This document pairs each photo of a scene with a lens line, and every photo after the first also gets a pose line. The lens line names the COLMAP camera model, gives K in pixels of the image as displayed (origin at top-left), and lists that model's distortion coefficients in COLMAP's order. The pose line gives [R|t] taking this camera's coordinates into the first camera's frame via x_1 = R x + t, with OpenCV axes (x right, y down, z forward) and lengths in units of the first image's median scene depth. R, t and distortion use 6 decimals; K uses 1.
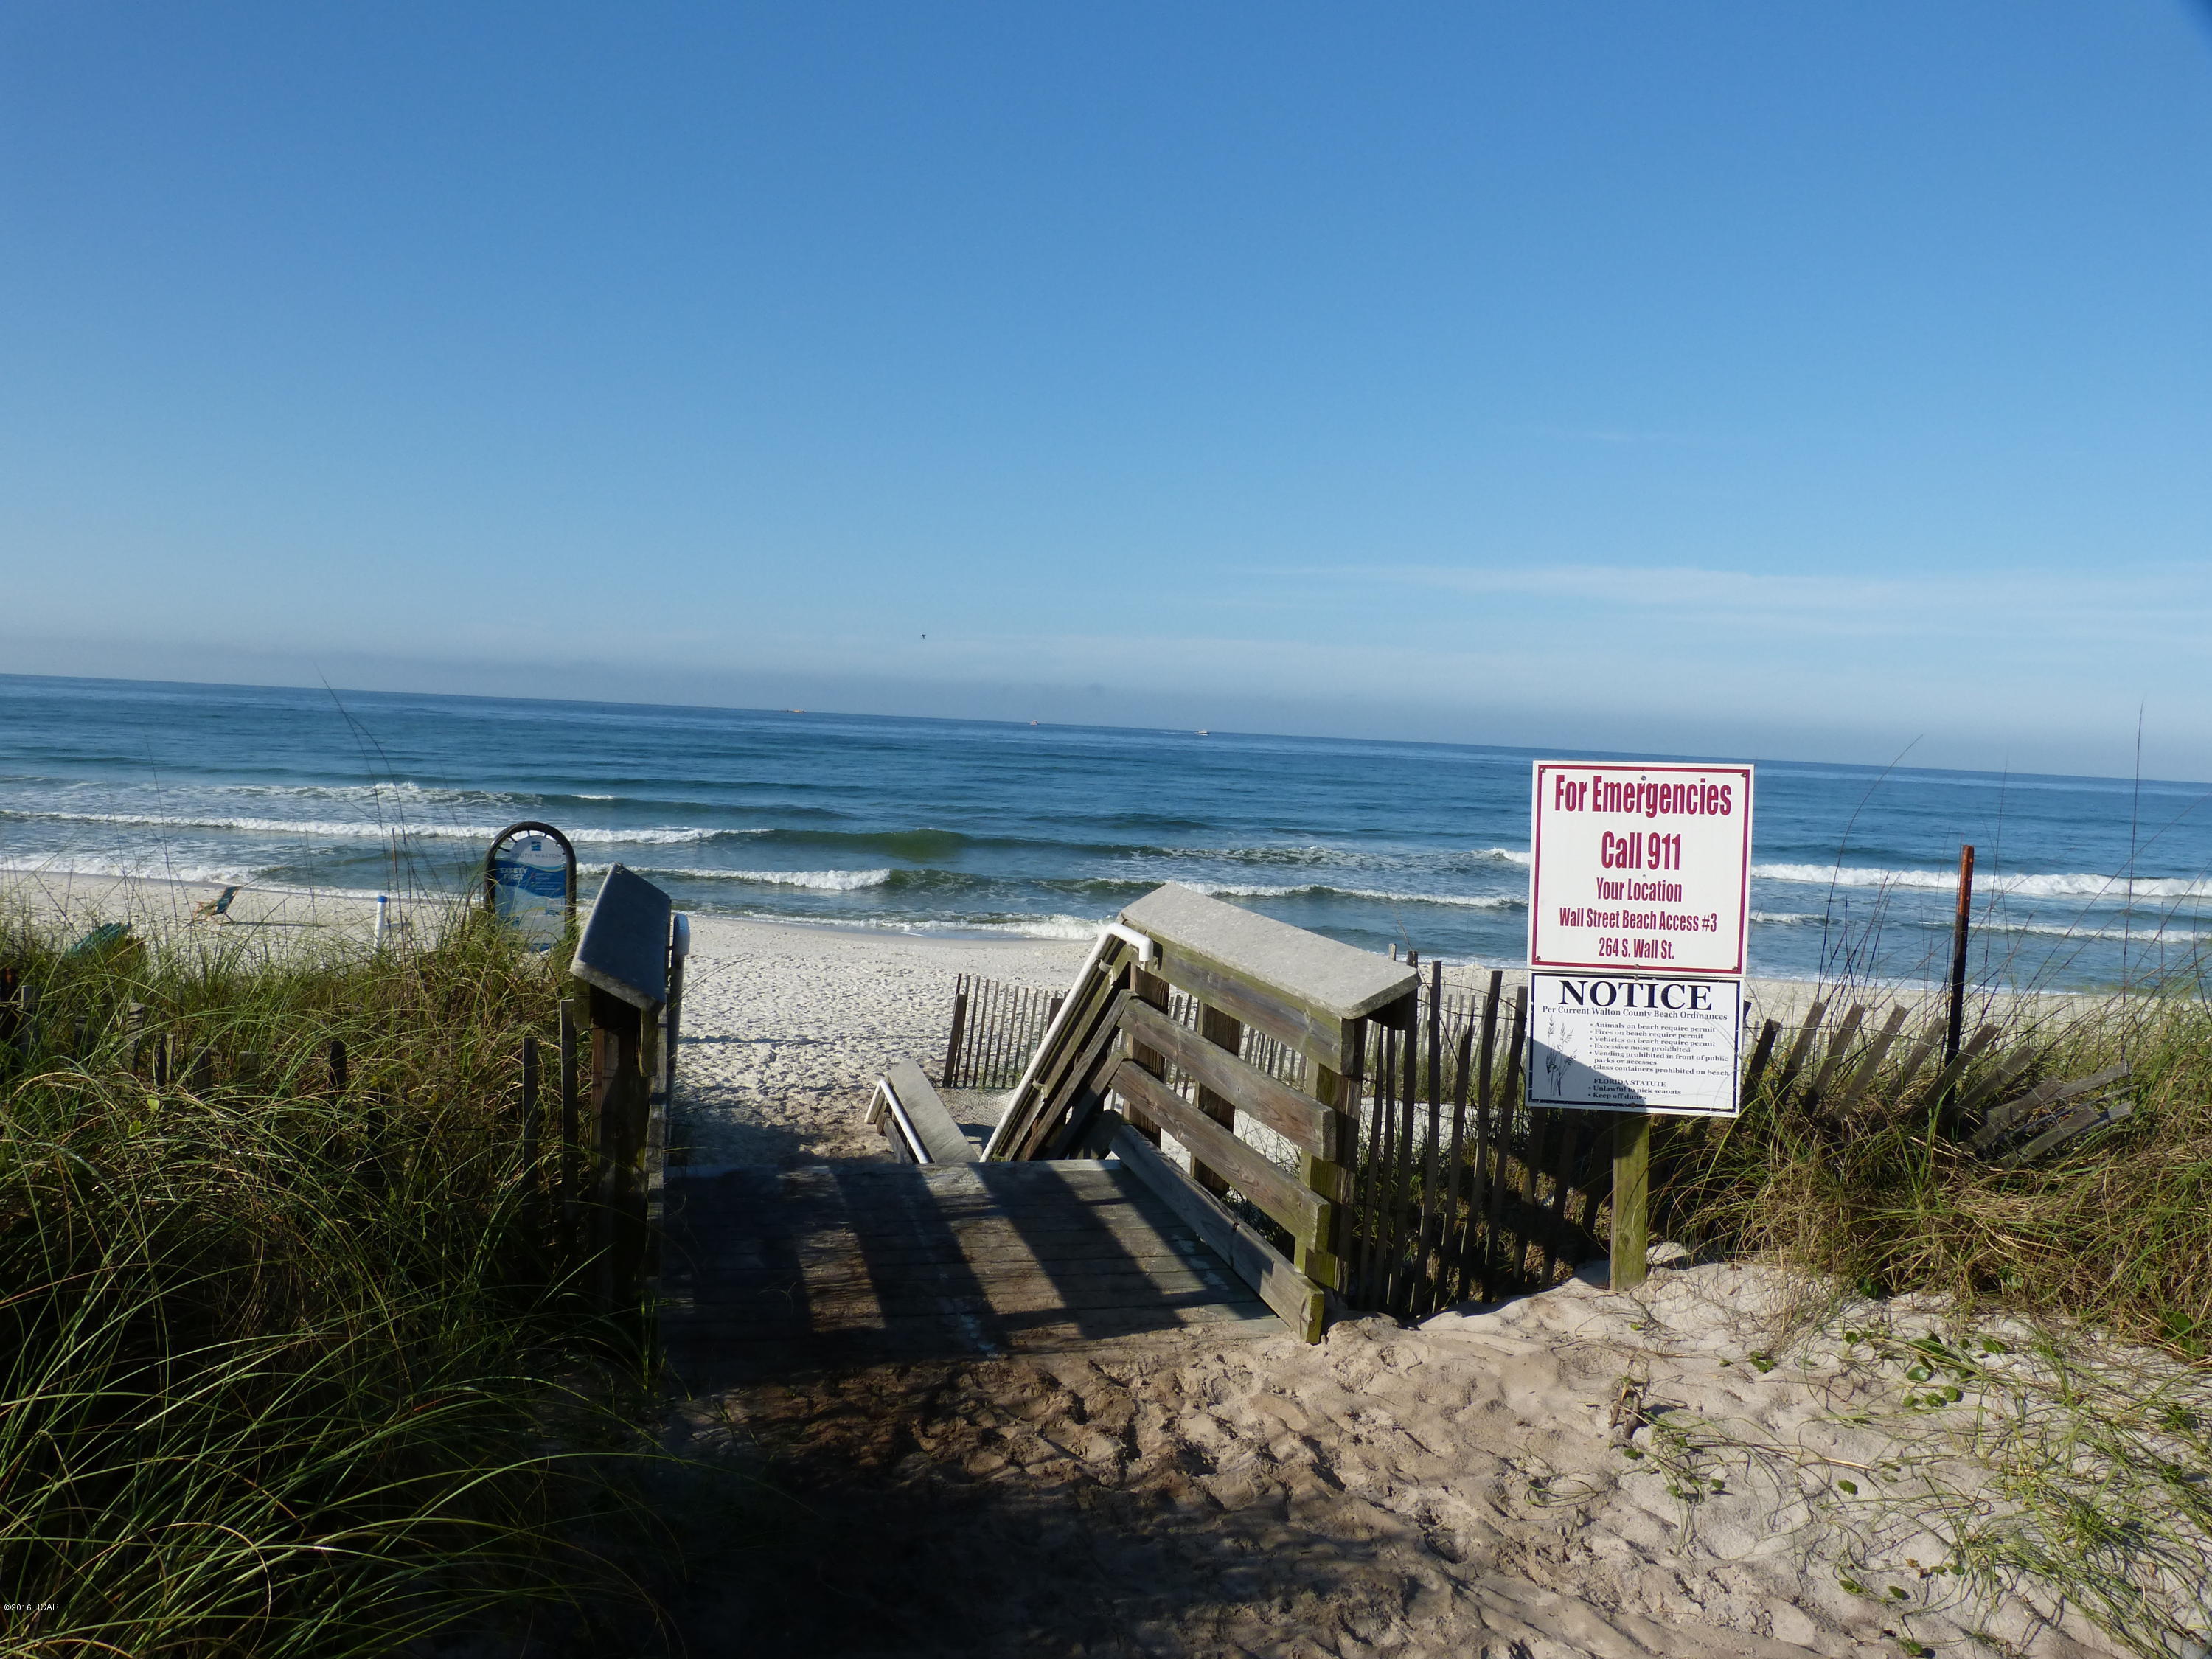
lens RADIAL K [[1616.5, 0, 1106.0], [0, 1616.5, 829.5], [0, 0, 1]] dist [0.056506, 0.001566]
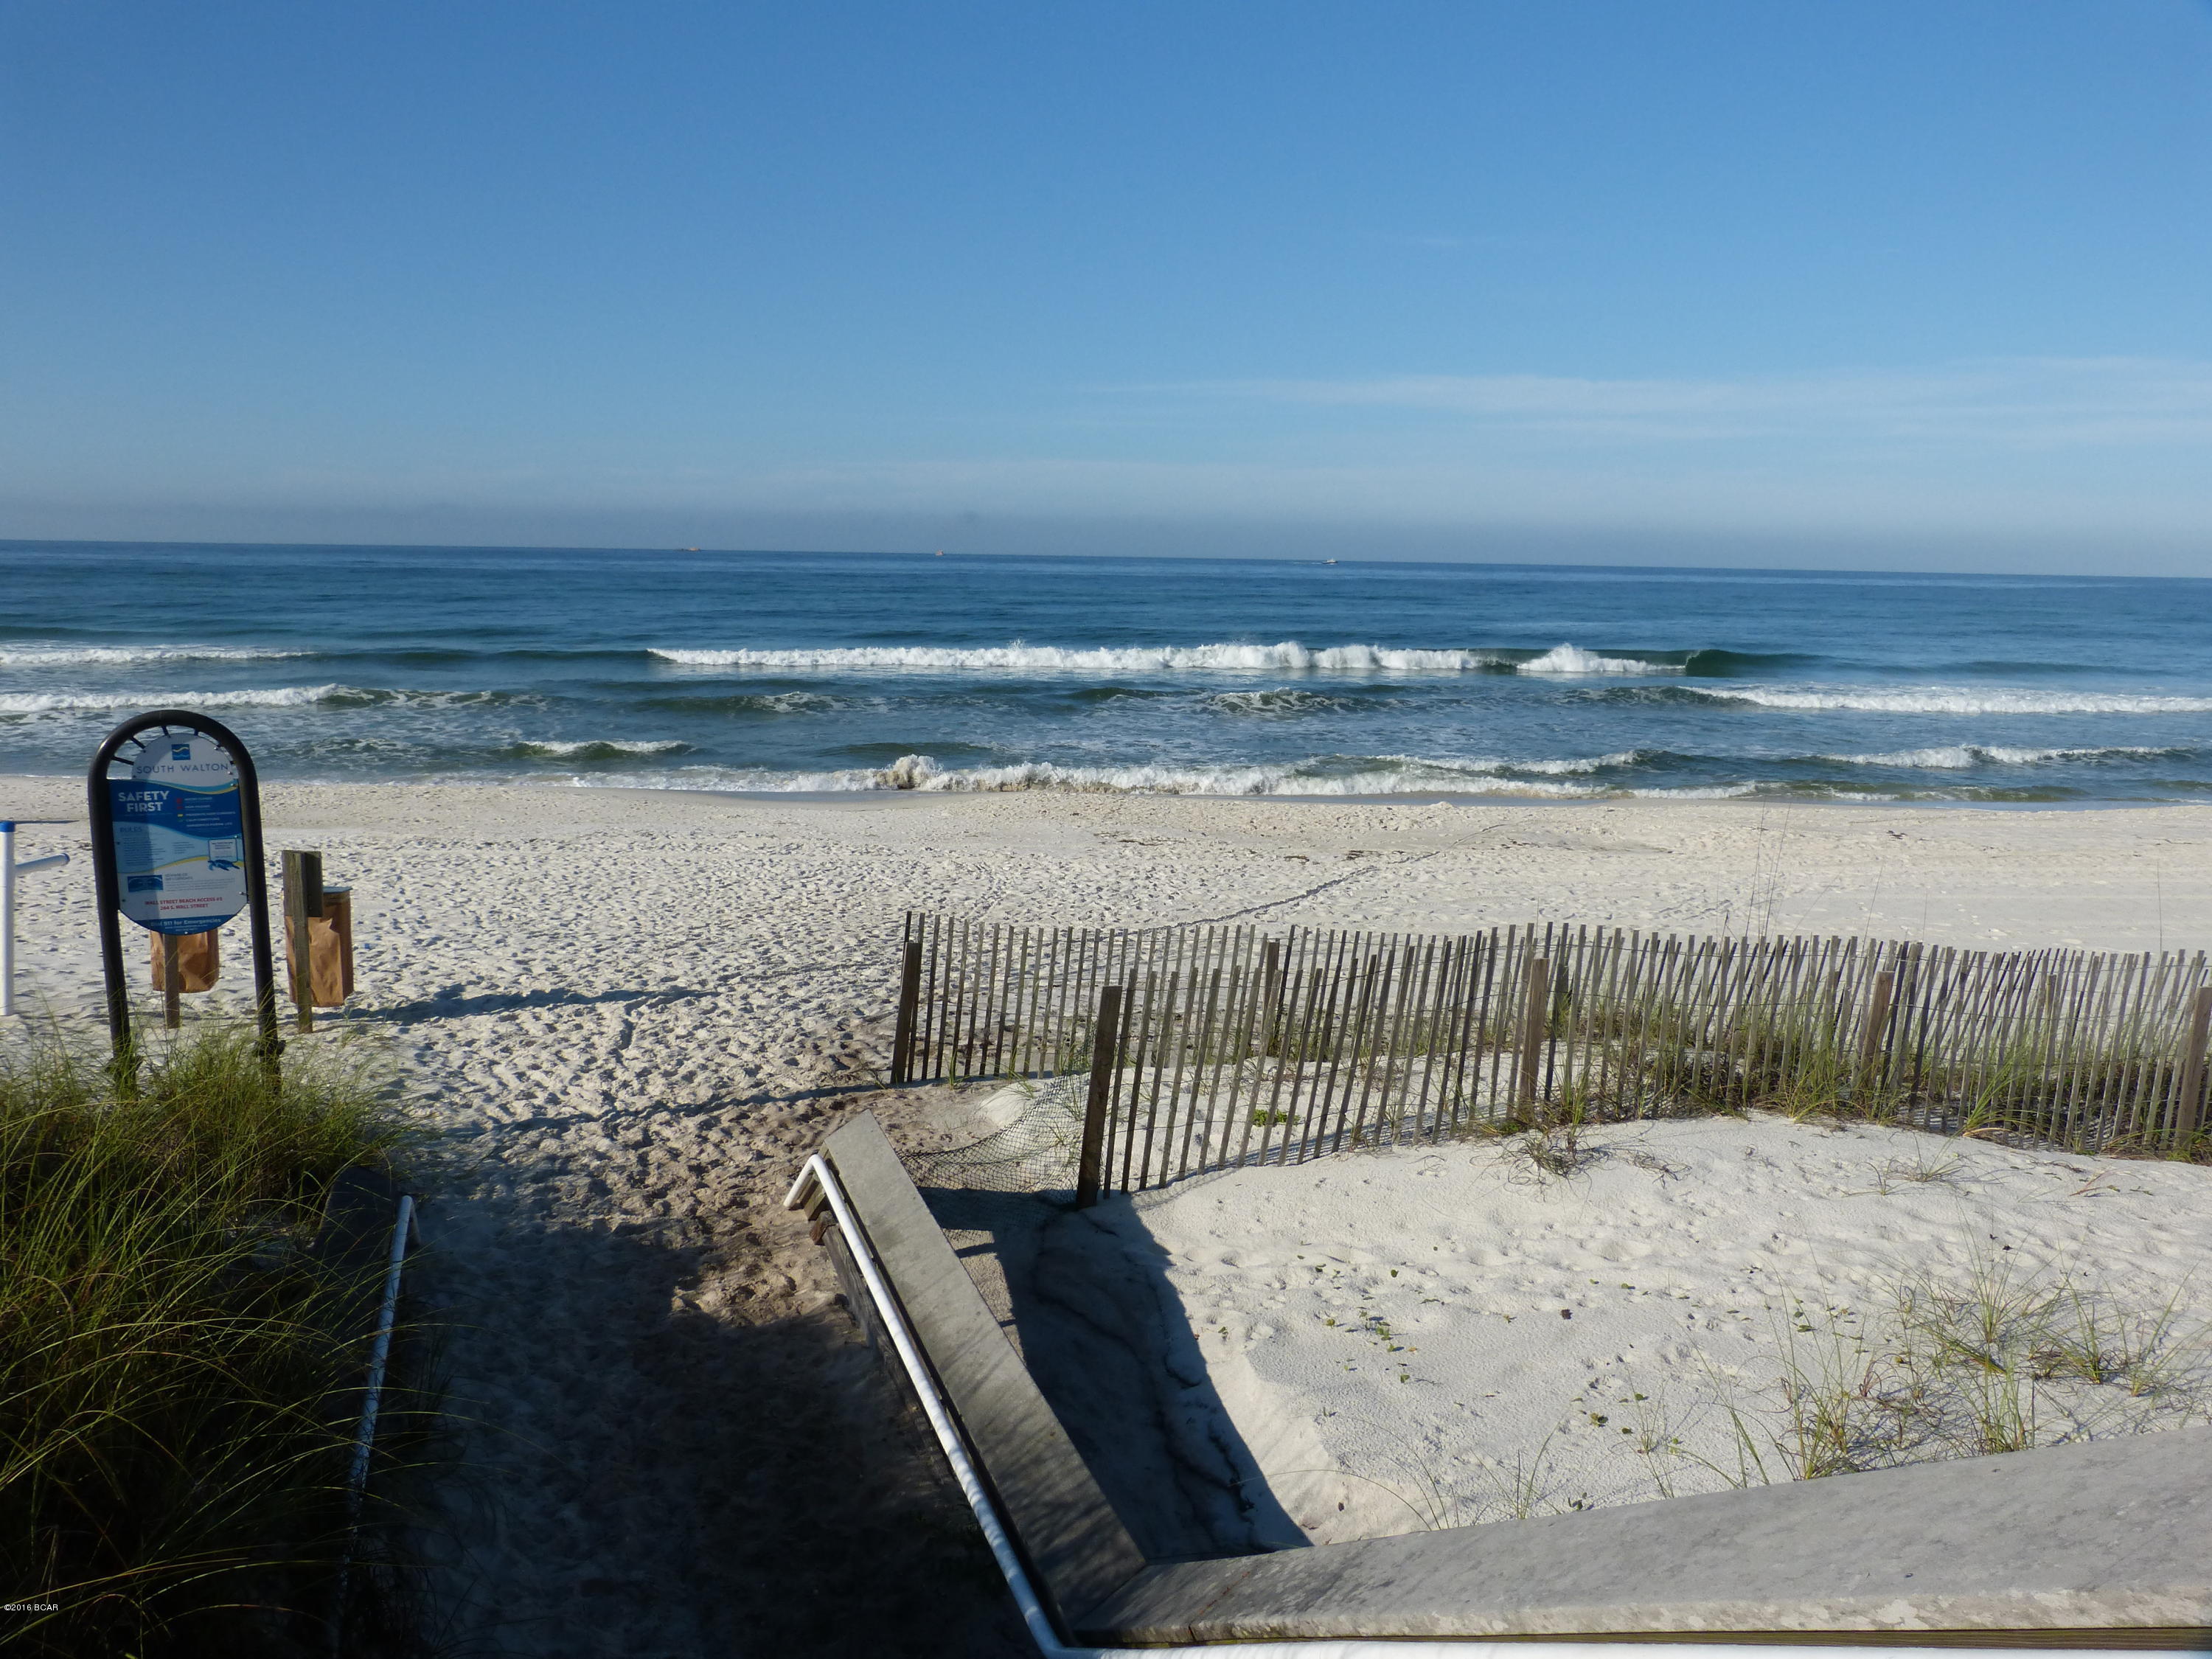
lens RADIAL K [[1616.5, 0, 1106.0], [0, 1616.5, 829.5], [0, 0, 1]] dist [0.056506, 0.001566]
pose [[0.995856, -0.048700, 0.076801, -0.060382], [0.040284, 0.993382, 0.107562, -0.011671], [-0.081531, -0.104022, 0.991228, 0.356020]]
